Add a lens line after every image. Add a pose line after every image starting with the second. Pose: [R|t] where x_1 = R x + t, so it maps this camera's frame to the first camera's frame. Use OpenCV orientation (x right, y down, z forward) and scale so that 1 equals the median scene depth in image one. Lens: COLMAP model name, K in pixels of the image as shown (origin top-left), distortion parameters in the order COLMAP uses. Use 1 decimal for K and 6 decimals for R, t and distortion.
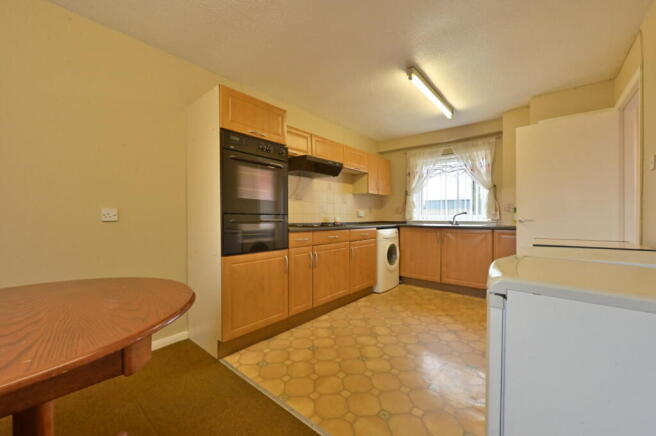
lens RADIAL K [[259.7, 0, 330.2], [0, 259.7, 217.1], [0, 0, 1]] dist [0.009185, 0.000060]
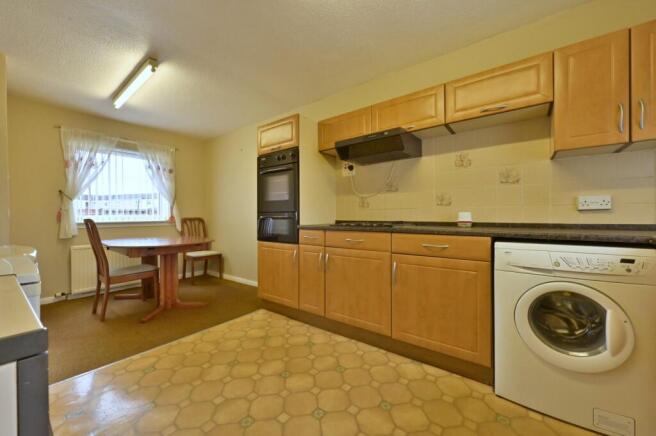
lens RADIAL K [[259.7, 0, 330.2], [0, 259.7, 217.1], [0, 0, 1]] dist [0.009185, 0.000060]
pose [[0.039293, 0.006731, -0.999205, 0.882849], [0.006103, 0.999957, 0.006976, 0.005801], [0.999209, -0.006372, 0.039251, 1.073357]]
